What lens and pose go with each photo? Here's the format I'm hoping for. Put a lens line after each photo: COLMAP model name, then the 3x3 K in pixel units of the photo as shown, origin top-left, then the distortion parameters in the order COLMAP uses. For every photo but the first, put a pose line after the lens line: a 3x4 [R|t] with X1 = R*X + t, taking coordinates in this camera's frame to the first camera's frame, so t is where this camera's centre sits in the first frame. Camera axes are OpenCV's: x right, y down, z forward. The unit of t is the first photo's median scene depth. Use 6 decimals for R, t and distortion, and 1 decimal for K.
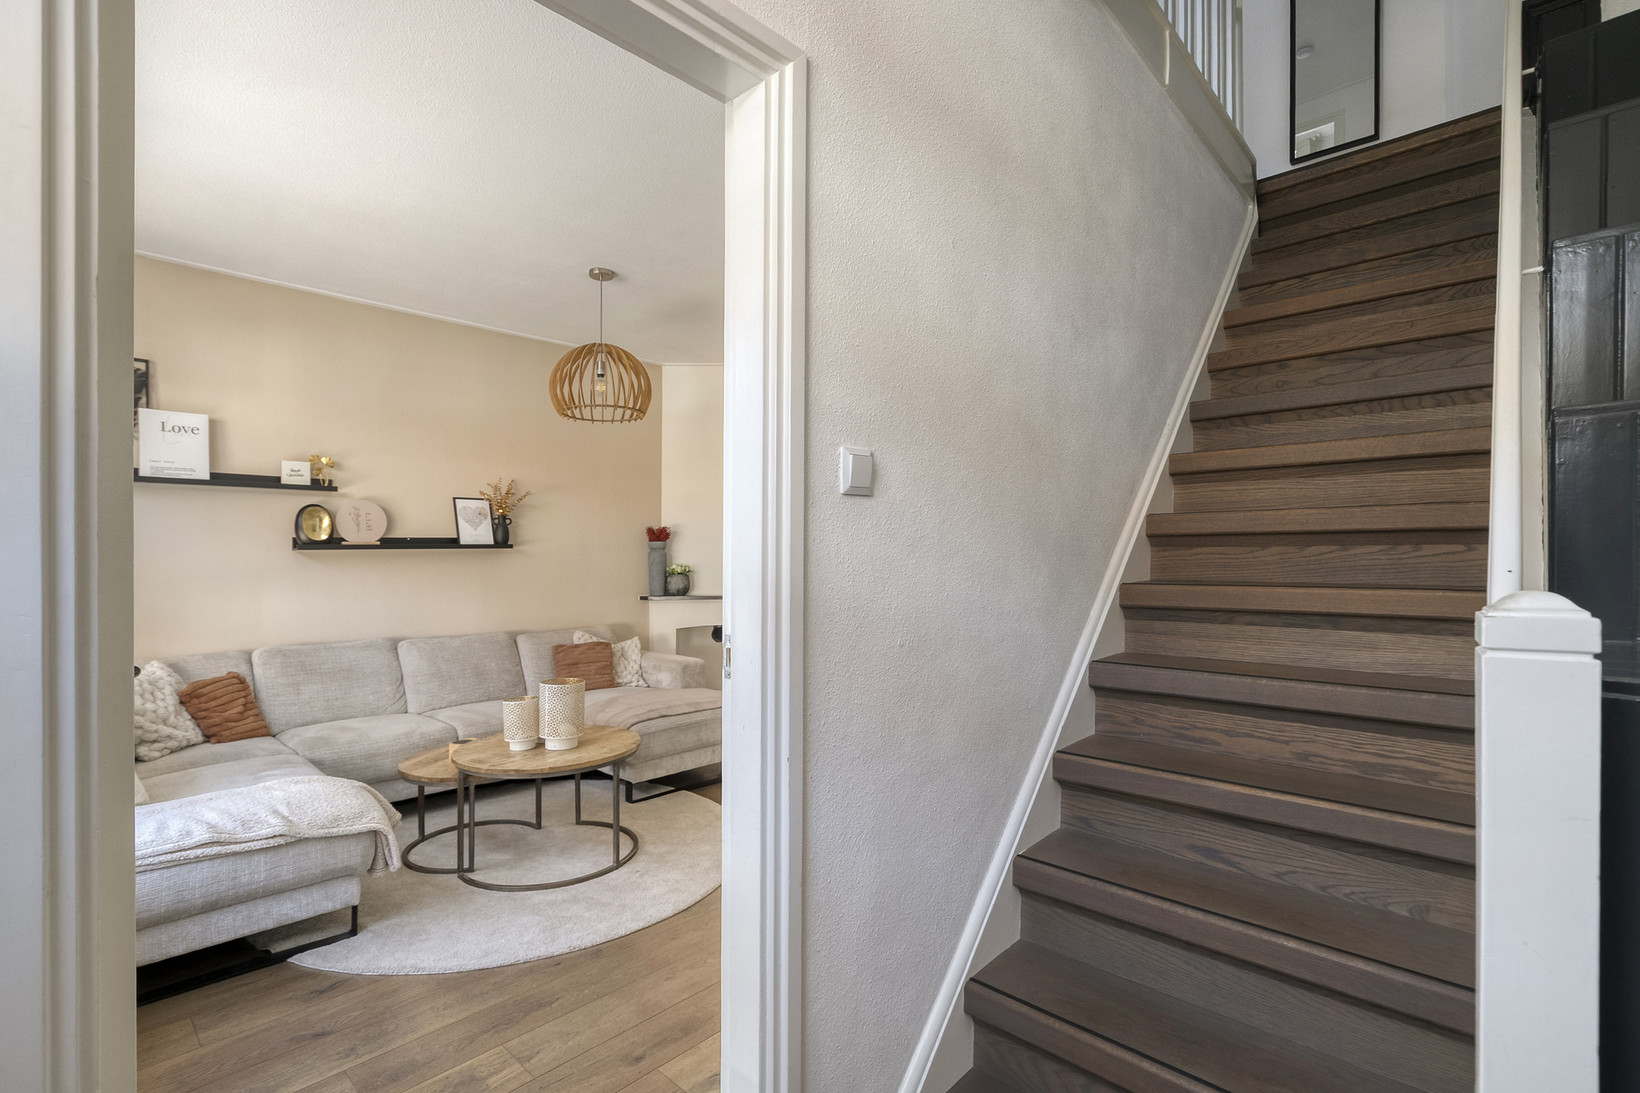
lens RADIAL K [[740.6, 0, 820.0], [0, 740.6, 546.5], [0, 0, 1]] dist [-0.009202, 0.000139]
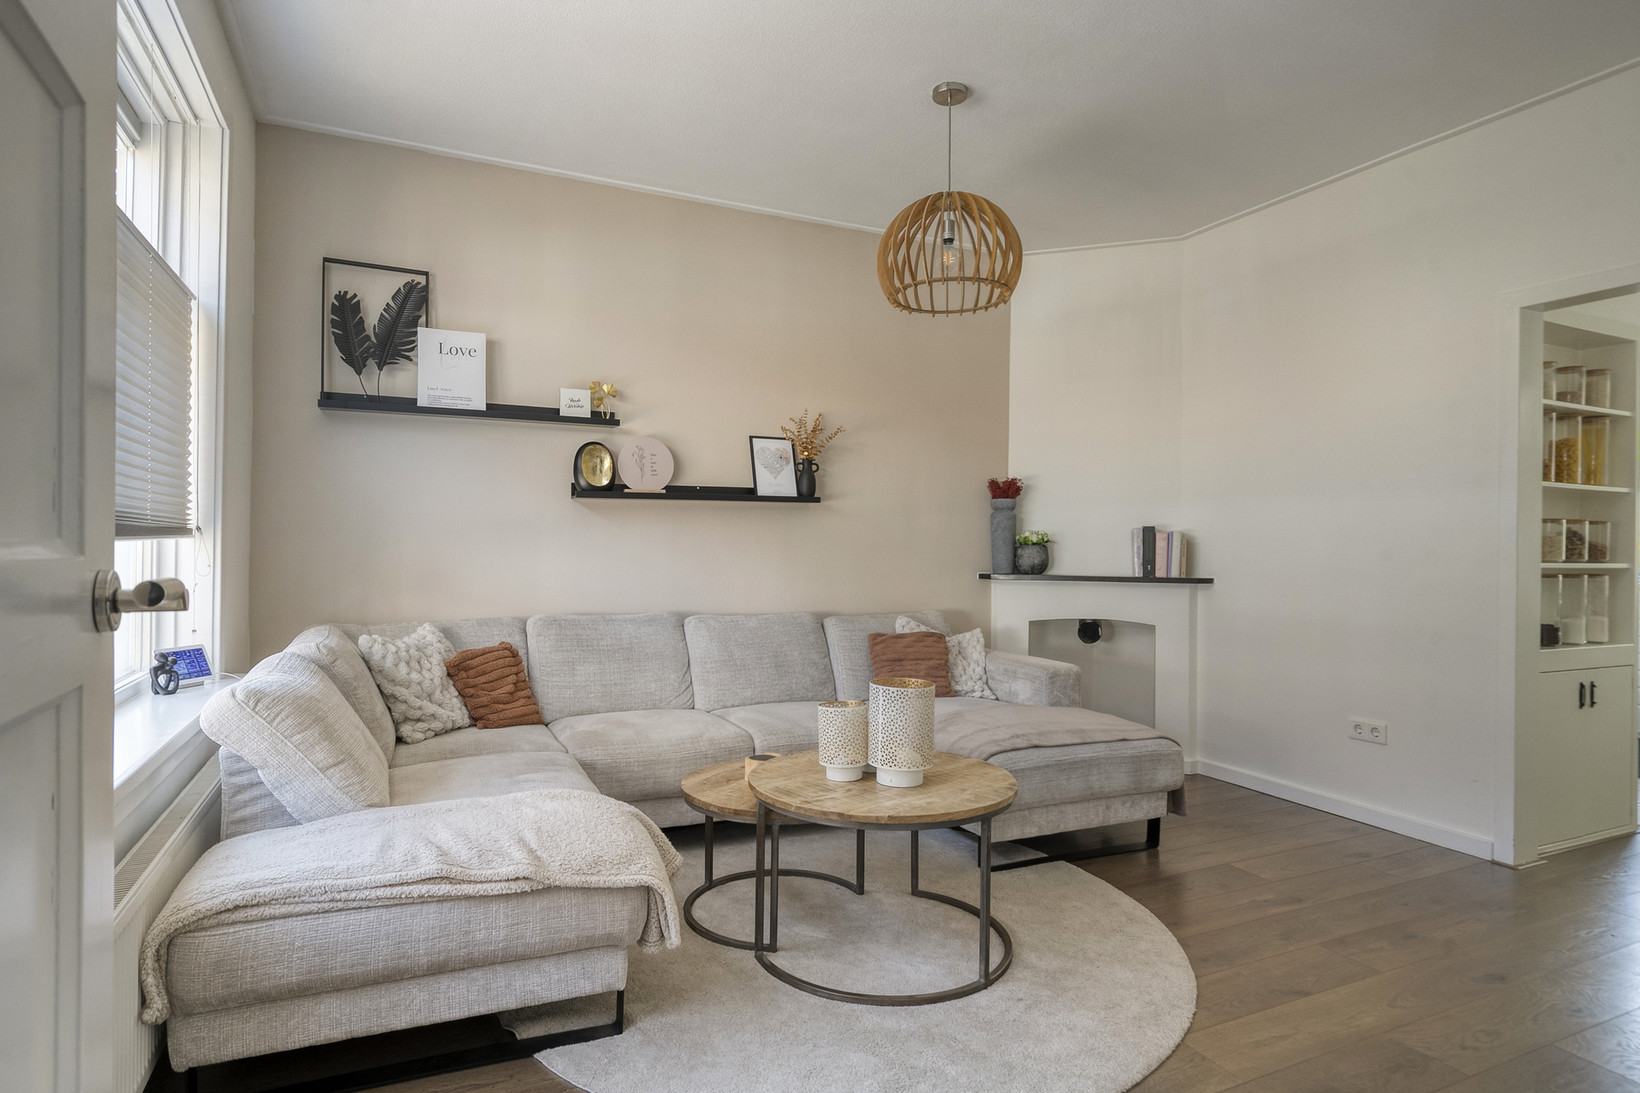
lens RADIAL K [[892.7, 0, 820.0], [0, 892.7, 546.5], [0, 0, 1]] dist [-0.000669, -0.000029]
pose [[0.930806, 0.017825, -0.365080, -0.109423], [-0.011573, 0.999747, 0.019306, 0.039815], [0.365332, -0.013745, 0.930776, 0.201014]]
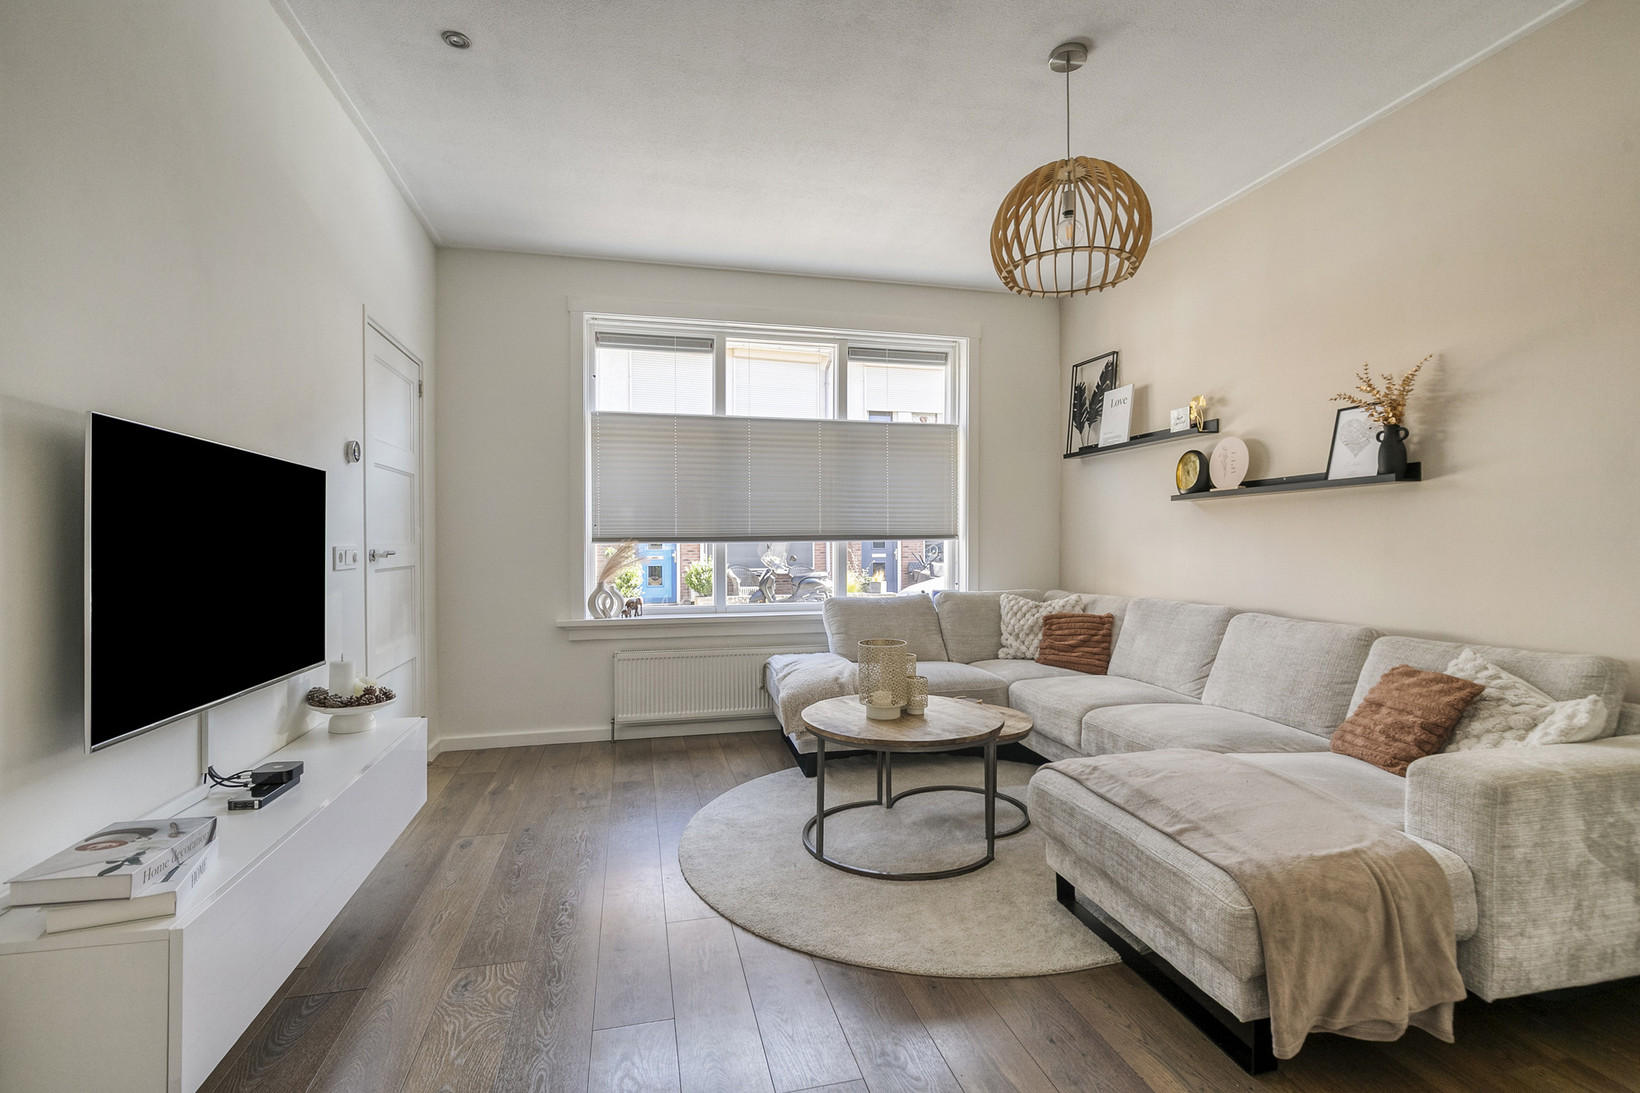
lens RADIAL K [[740.6, 0, 820.0], [0, 740.6, 546.5], [0, 0, 1]] dist [-0.009202, 0.000139]
pose [[-0.540467, 0.019807, -0.841132, 0.387972], [0.024368, 0.999672, 0.007883, 0.049465], [0.841012, -0.016236, -0.540772, 1.253238]]
